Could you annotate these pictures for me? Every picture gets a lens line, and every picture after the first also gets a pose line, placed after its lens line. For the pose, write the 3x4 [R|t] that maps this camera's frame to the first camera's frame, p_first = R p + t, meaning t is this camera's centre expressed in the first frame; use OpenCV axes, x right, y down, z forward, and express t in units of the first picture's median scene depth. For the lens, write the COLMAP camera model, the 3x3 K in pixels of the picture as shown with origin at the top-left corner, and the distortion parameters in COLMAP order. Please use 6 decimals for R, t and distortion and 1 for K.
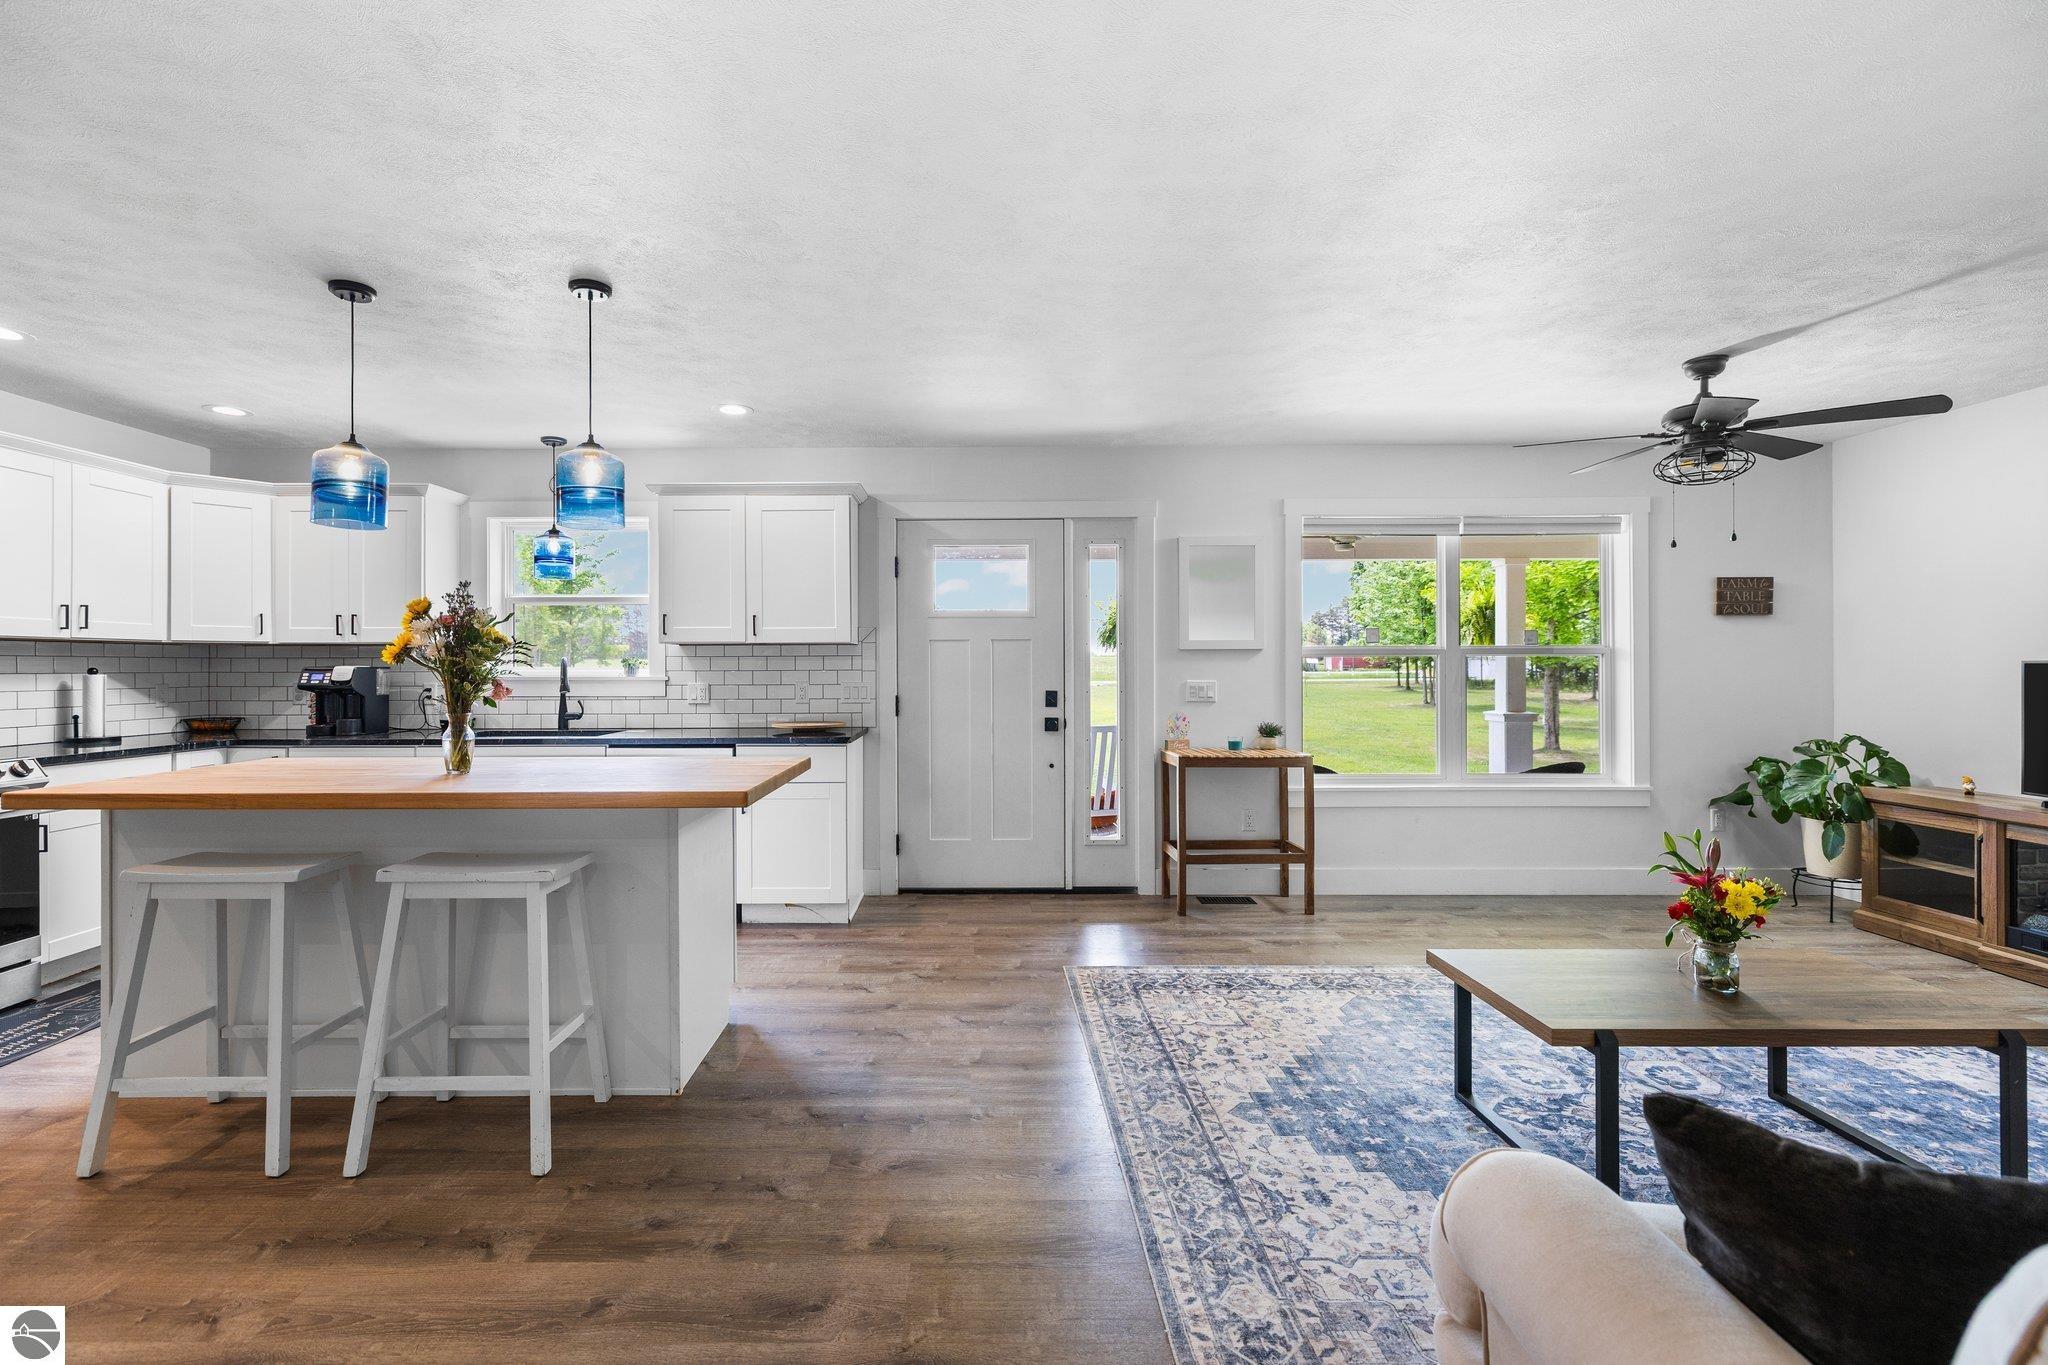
lens RADIAL K [[895.9, 0, 969.7], [0, 895.9, 664.3], [0, 0, 1]] dist [0.000923, 0.000198]
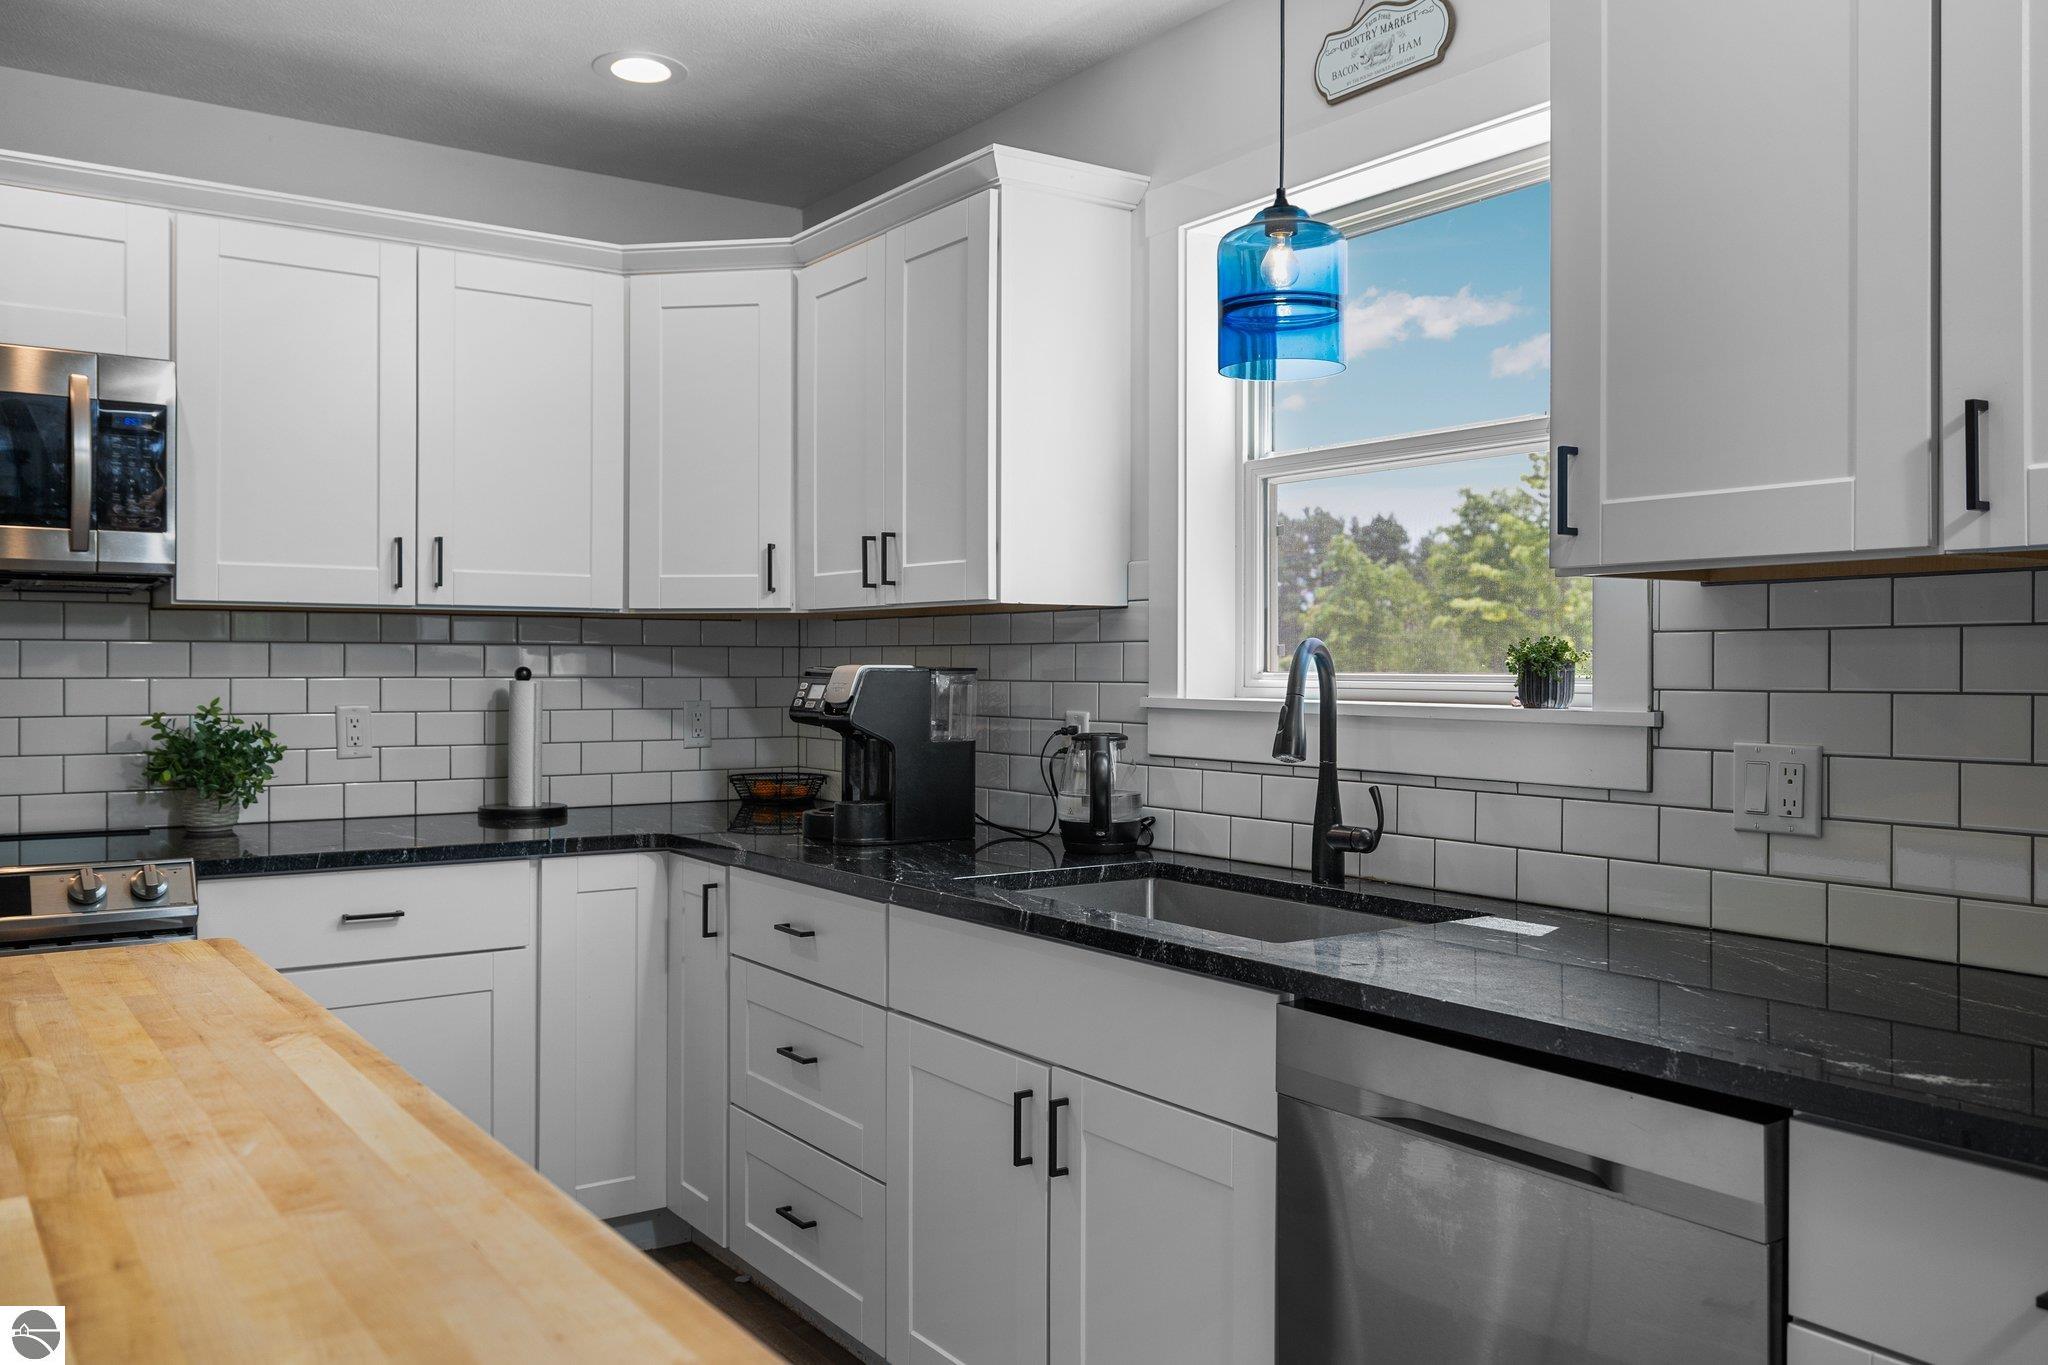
lens RADIAL K [[1645.8, 0, 1025.4], [0, 1645.8, 659.4], [0, 0, 1]] dist [-0.006189, -0.009437]
pose [[0.572590, 0.000249, -0.819842, -0.089419], [-0.003696, 0.999991, -0.002278, 0.001040], [0.819834, 0.004334, 0.572585, 0.829586]]
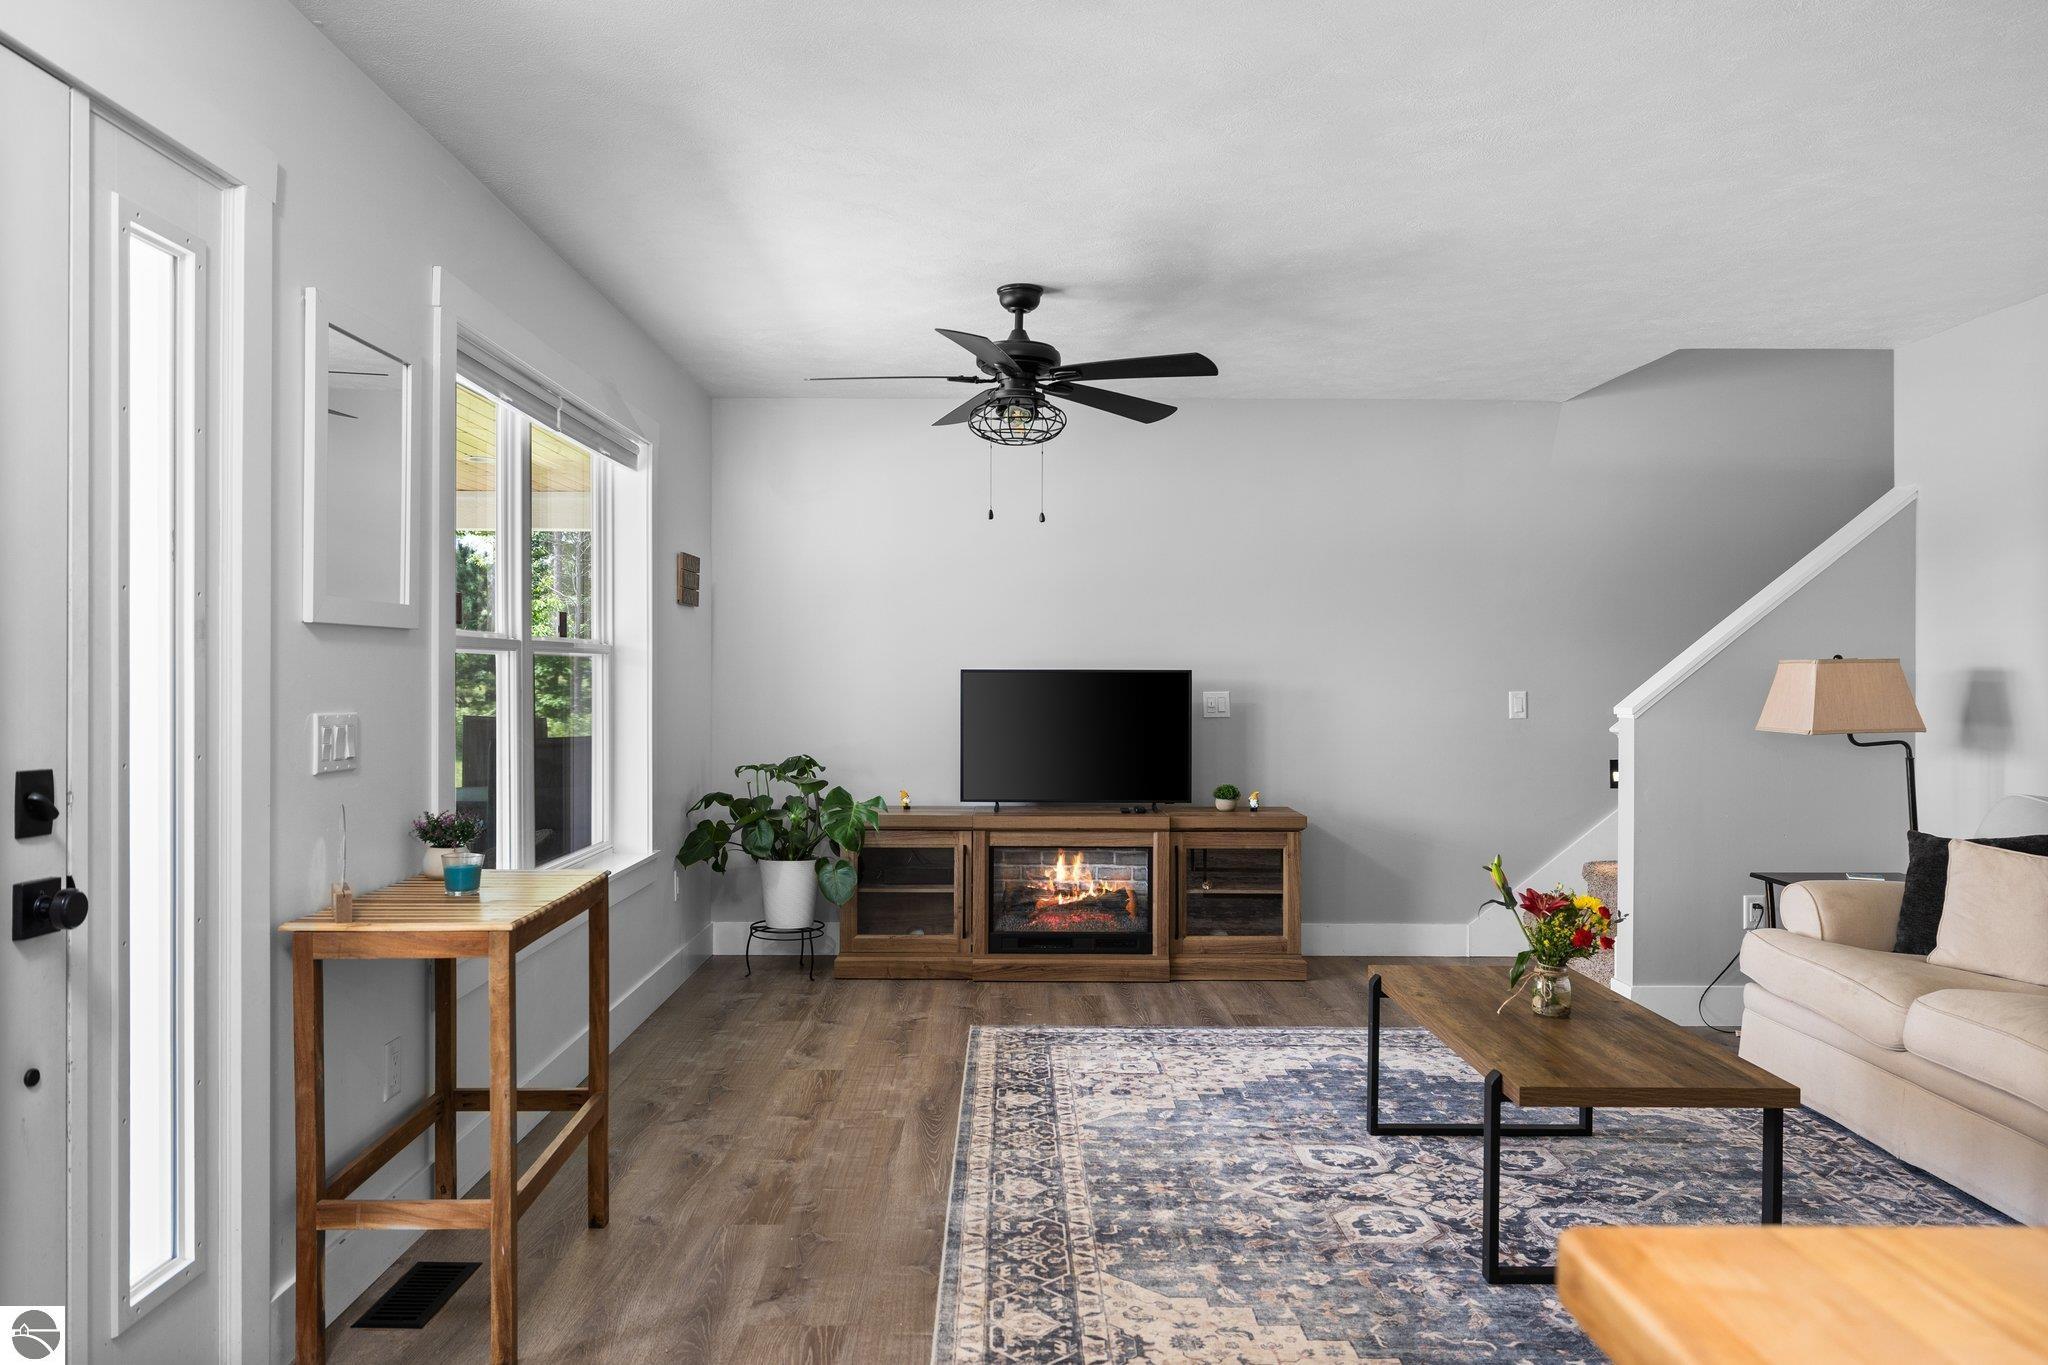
lens RADIAL K [[1373.4, 0, 1013.7], [0, 1373.4, 674.5], [0, 0, 1]] dist [-0.000906, 0.000672]
pose [[-0.012933, 0.000129, 0.999916, -0.392148], [-0.007073, 0.999975, -0.000221, 0.001943], [-0.999891, -0.007075, -0.012932, 1.011352]]
